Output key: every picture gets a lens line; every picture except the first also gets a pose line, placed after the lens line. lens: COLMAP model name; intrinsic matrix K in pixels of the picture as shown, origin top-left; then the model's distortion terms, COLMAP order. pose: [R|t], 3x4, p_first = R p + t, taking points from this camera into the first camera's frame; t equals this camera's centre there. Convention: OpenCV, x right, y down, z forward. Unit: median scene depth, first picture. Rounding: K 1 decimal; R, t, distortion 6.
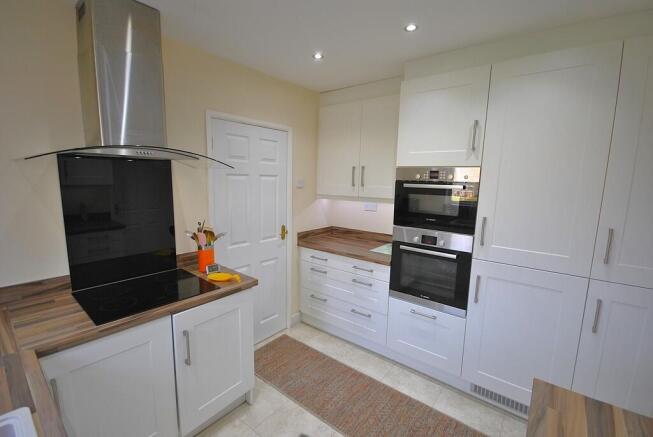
lens RADIAL K [[286.1, 0, 329.9], [0, 286.1, 218.2], [0, 0, 1]] dist [-0.014112, -0.005915]
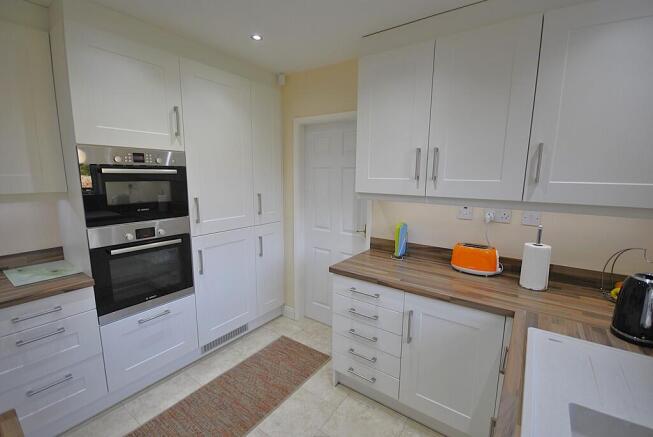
lens RADIAL K [[286.1, 0, 328.9], [0, 286.1, 220.9], [0, 0, 1]] dist [-0.014112, -0.005915]
pose [[-0.059132, -0.185049, 0.980949, -0.542772], [0.125652, 0.973473, 0.191213, -0.056309], [-0.990311, 0.134565, -0.034312, 0.471892]]
